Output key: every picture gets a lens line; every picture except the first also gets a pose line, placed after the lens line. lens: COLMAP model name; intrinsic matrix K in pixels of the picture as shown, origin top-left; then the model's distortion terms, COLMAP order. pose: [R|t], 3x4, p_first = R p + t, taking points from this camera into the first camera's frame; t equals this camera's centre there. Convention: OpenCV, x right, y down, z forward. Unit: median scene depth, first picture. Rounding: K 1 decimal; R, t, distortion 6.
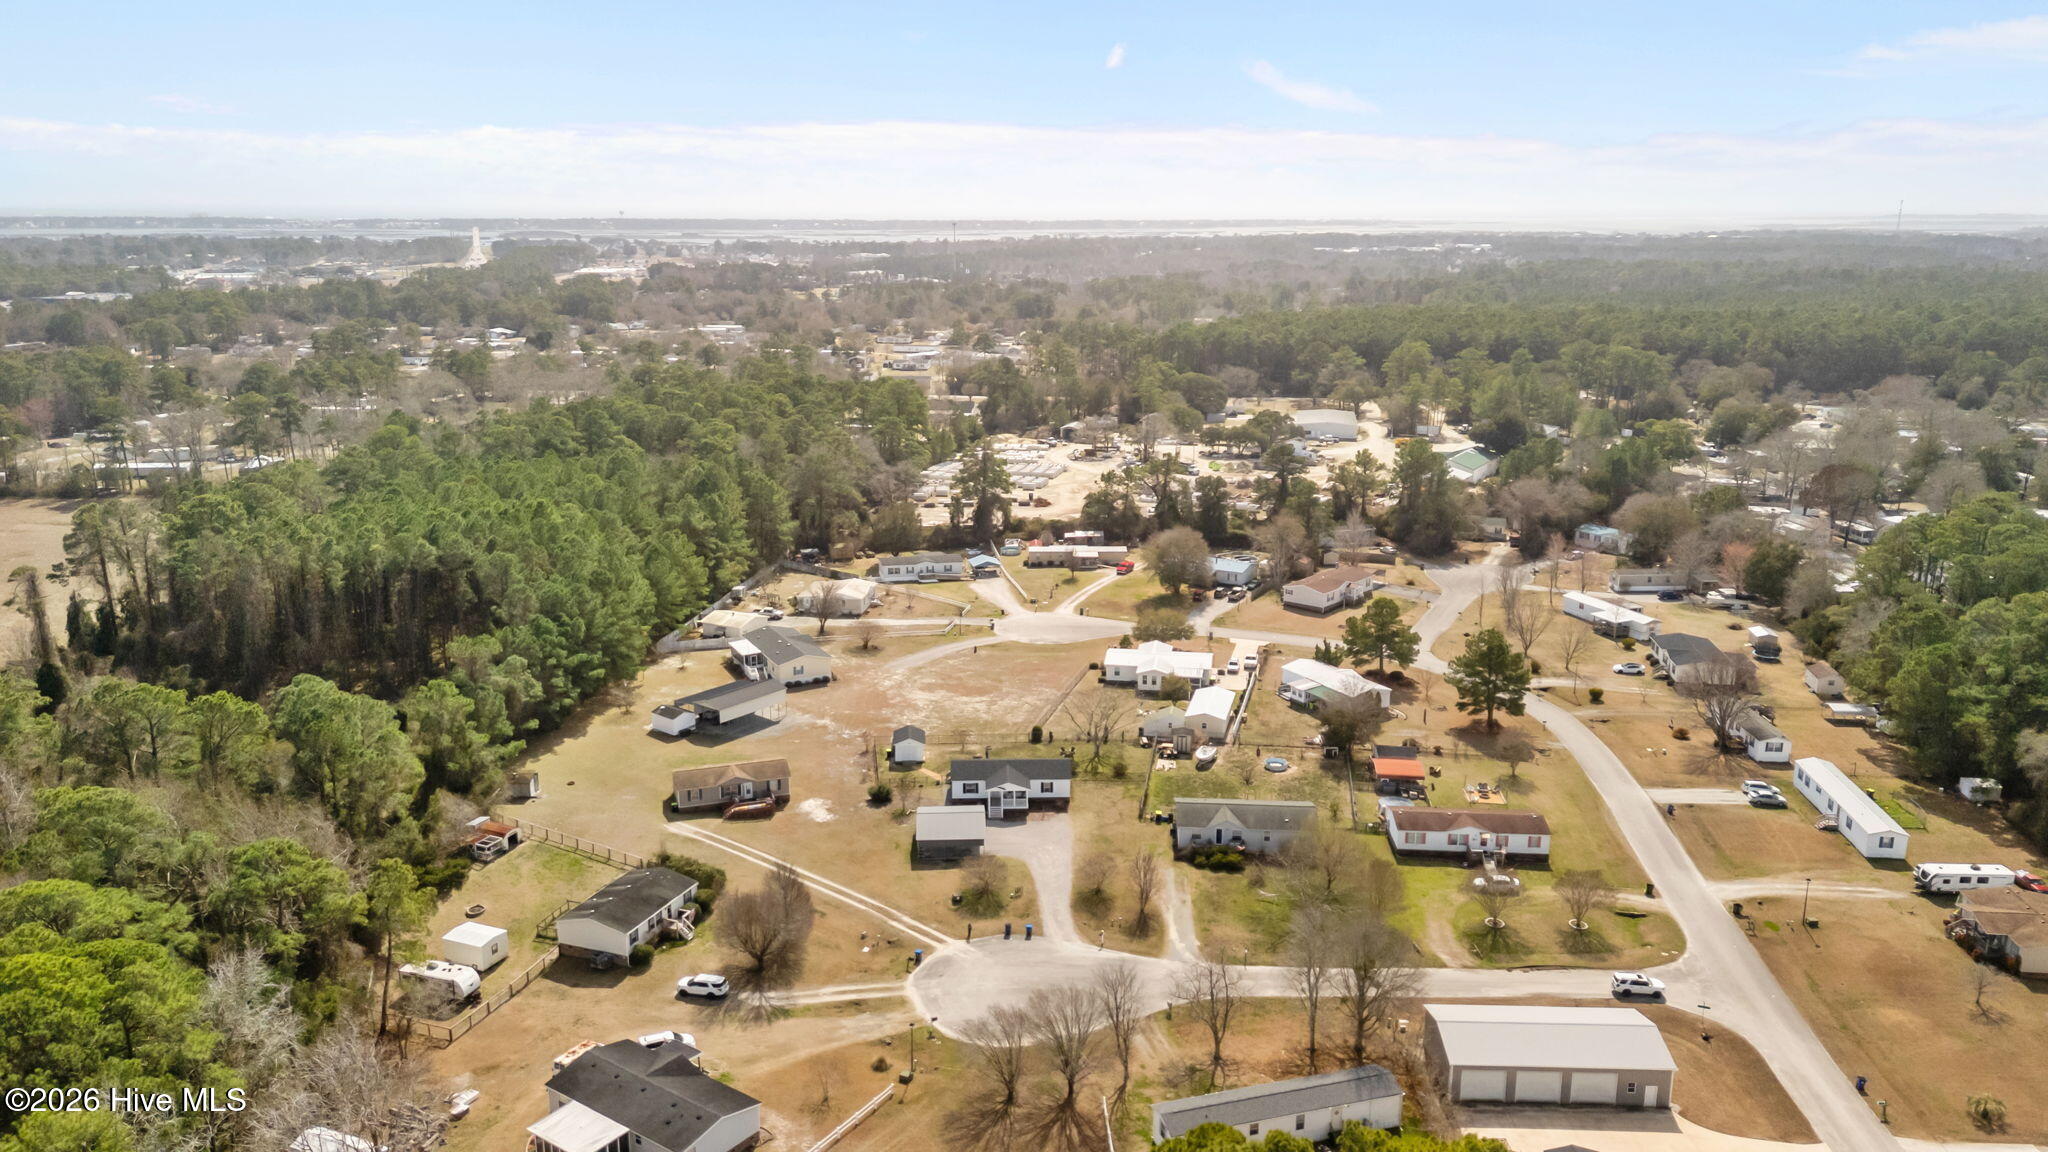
lens RADIAL K [[1649.0, 0, 1024.0], [0, 1649.0, 576.0], [0, 0, 1]] dist [0.071264, -0.012521]
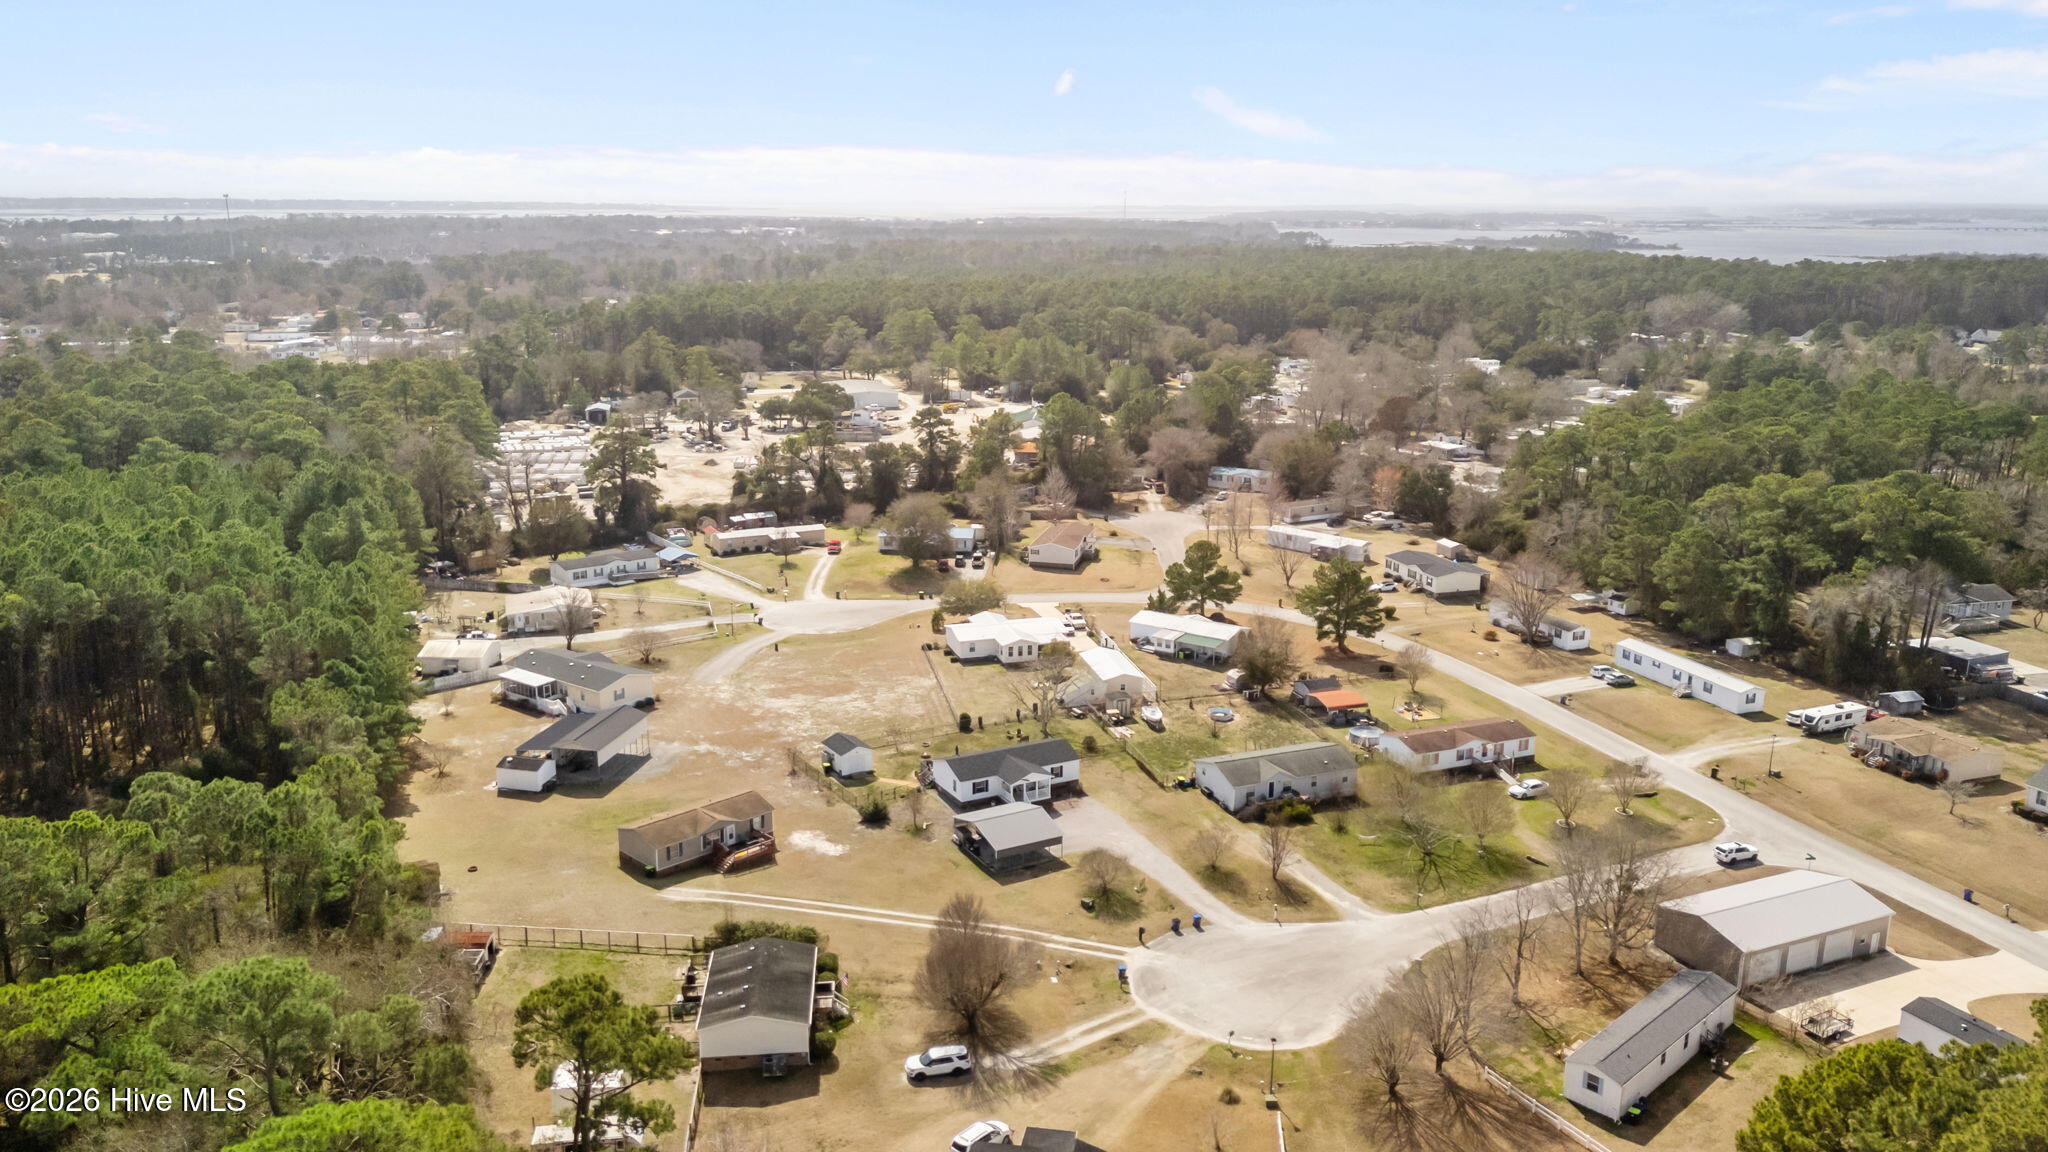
lens RADIAL K [[1649.0, 0, 1024.0], [0, 1649.0, 576.0], [0, 0, 1]] dist [0.071264, -0.012521]
pose [[0.878076, -0.101665, 0.467597, -0.403107], [0.101094, 0.994527, 0.026390, -0.003035], [-0.467721, 0.024099, 0.883548, 0.211983]]
